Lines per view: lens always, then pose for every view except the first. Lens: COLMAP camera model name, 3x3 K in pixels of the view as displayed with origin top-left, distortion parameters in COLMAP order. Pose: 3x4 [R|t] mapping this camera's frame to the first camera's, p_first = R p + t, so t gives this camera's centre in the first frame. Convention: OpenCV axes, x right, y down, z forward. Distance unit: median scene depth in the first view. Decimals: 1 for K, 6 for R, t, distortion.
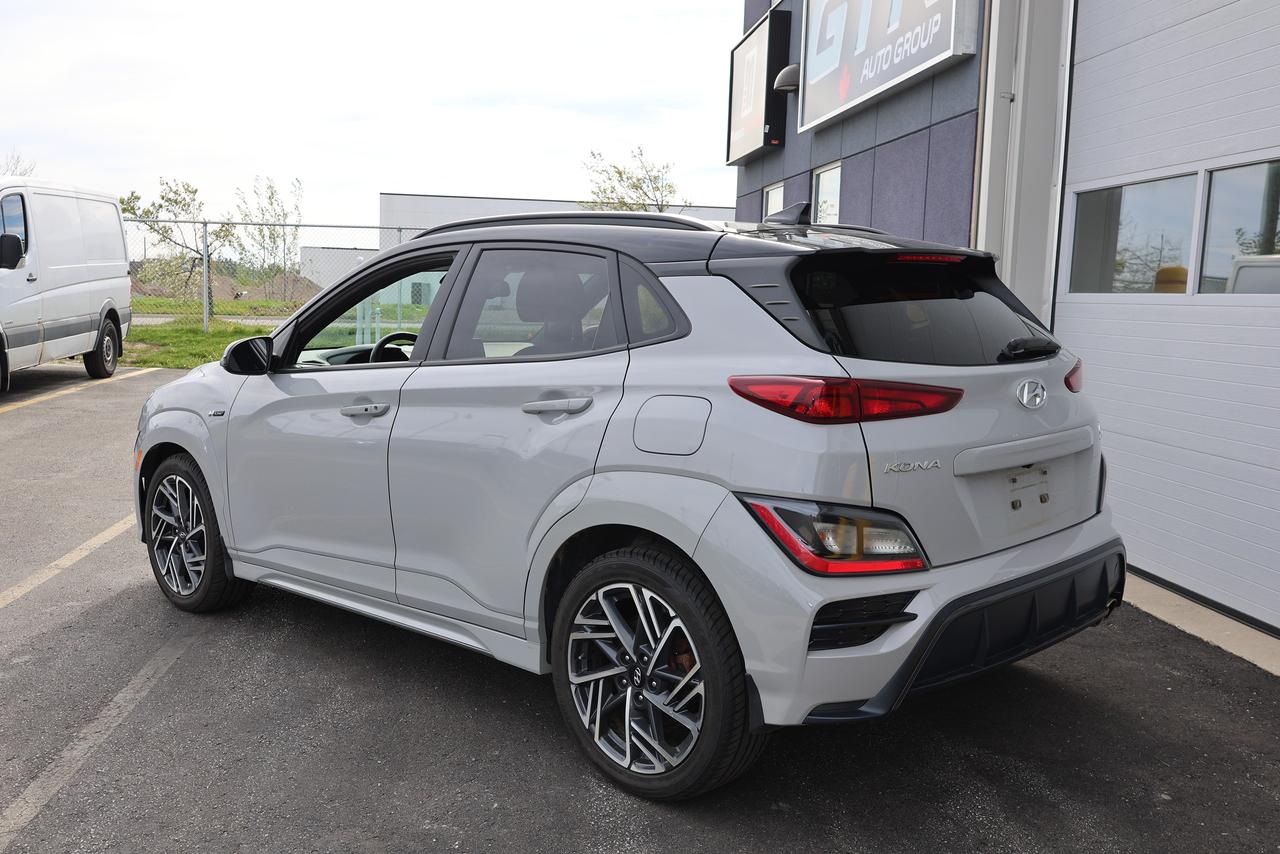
lens RADIAL K [[1171.2, 0, 628.2], [0, 1171.2, 436.9], [0, 0, 1]] dist [-0.003731, 0.000000]
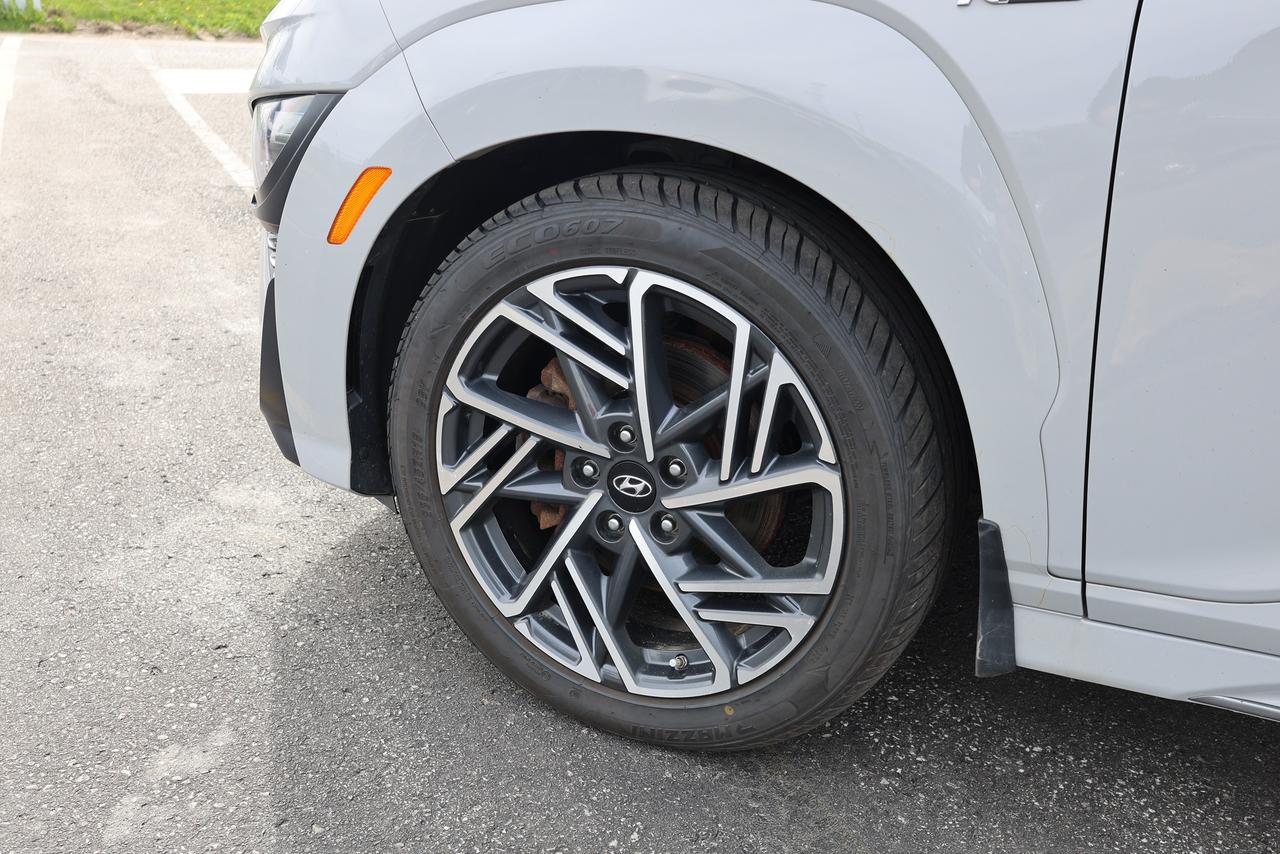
lens RADIAL K [[1269.2, 0, 638.8], [0, 1269.2, 428.5], [0, 0, 1]] dist [-0.002379, 0.000000]
pose [[0.954286, -0.085305, 0.286464, -0.693252], [0.014197, 0.970263, 0.241635, 0.001799], [-0.298558, -0.226521, 0.927120, 1.105235]]
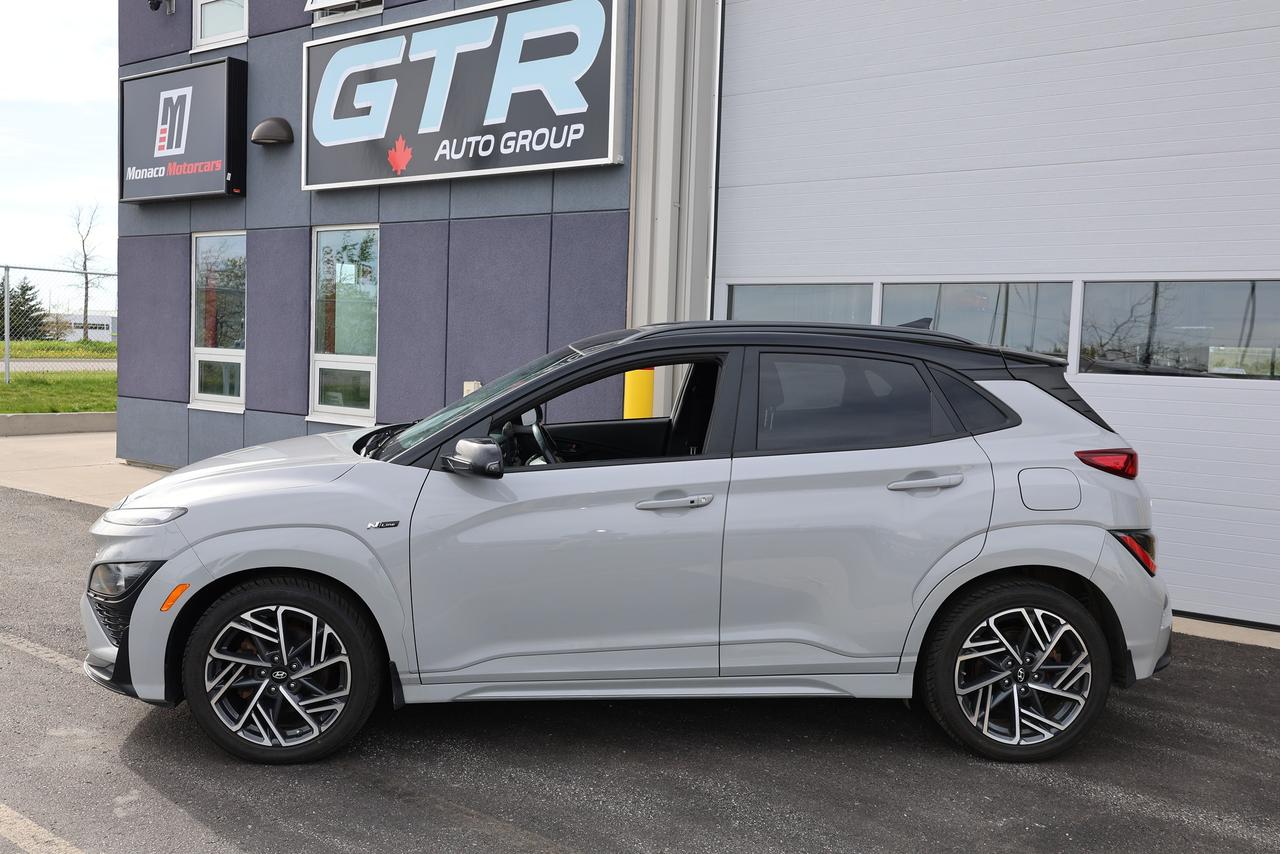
lens RADIAL K [[1118.4, 0, 643.0], [0, 1118.4, 434.1], [0, 0, 1]] dist [0.007194, -0.009756]
pose [[0.687373, -0.060213, 0.723804, -1.158431], [0.073886, 0.997185, 0.012789, -0.118489], [-0.722536, 0.044688, 0.689887, 0.382316]]
